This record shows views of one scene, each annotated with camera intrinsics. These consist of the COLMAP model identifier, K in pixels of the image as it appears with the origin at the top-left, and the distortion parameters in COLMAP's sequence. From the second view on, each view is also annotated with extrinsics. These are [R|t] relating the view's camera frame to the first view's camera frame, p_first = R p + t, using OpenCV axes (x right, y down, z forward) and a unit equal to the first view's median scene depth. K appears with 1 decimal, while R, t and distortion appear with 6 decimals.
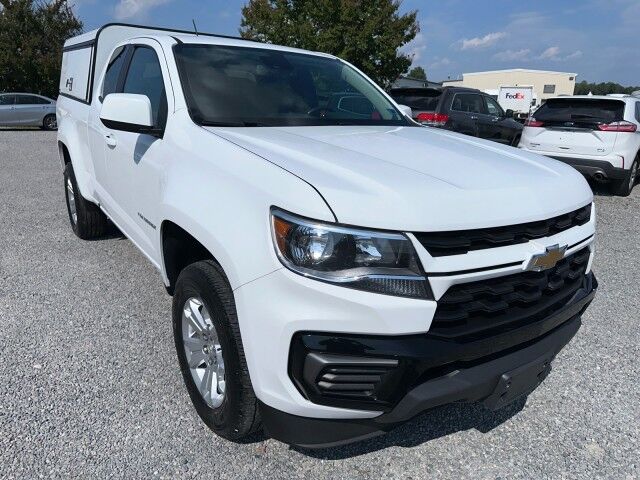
lens RADIAL K [[453.7, 0, 316.5], [0, 453.7, 242.2], [0, 0, 1]] dist [0.040052, -0.054544]
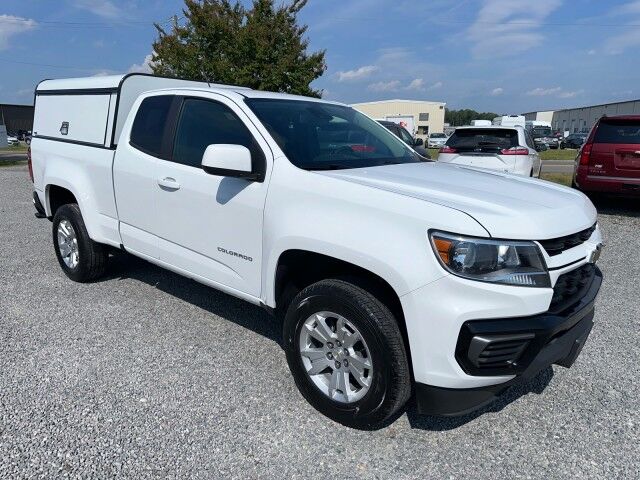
lens RADIAL K [[452.1, 0, 314.9], [0, 452.1, 241.2], [0, 0, 1]] dist [0.044842, -0.067340]
pose [[0.972305, -0.074396, 0.221559, -0.474259], [0.087426, 0.994936, -0.049584, -0.006004], [-0.216748, 0.067581, 0.973886, -0.141574]]
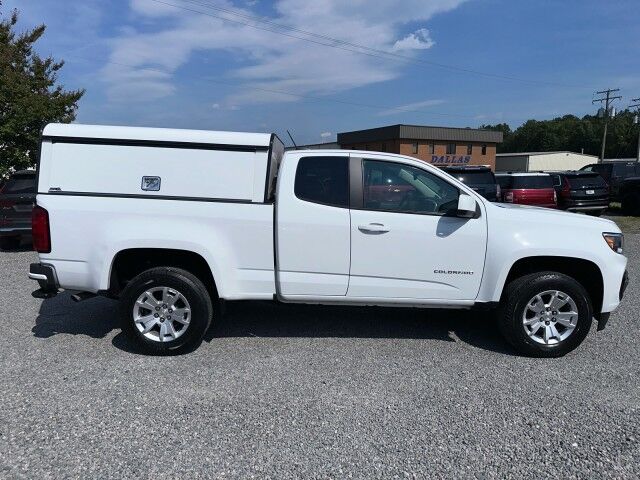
lens RADIAL K [[454.4, 0, 320.0], [0, 454.4, 240.0], [0, 0, 1]] dist [0.074712, -0.110230]
pose [[0.565667, -0.141108, 0.812471, -2.111836], [0.256859, 0.966386, -0.010993, -0.284150], [-0.783610, 0.214909, 0.582898, 0.485155]]
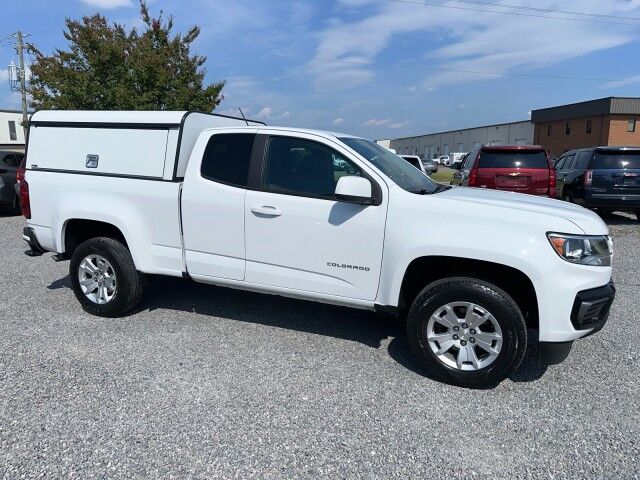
lens RADIAL K [[453.7, 0, 316.5], [0, 453.7, 242.2], [0, 0, 1]] dist [0.040052, -0.054544]
pose [[0.850688, -0.119269, 0.511961, -1.262395], [0.174736, 0.982698, -0.061412, -0.059191], [-0.495779, 0.141700, 0.856811, -0.107457]]
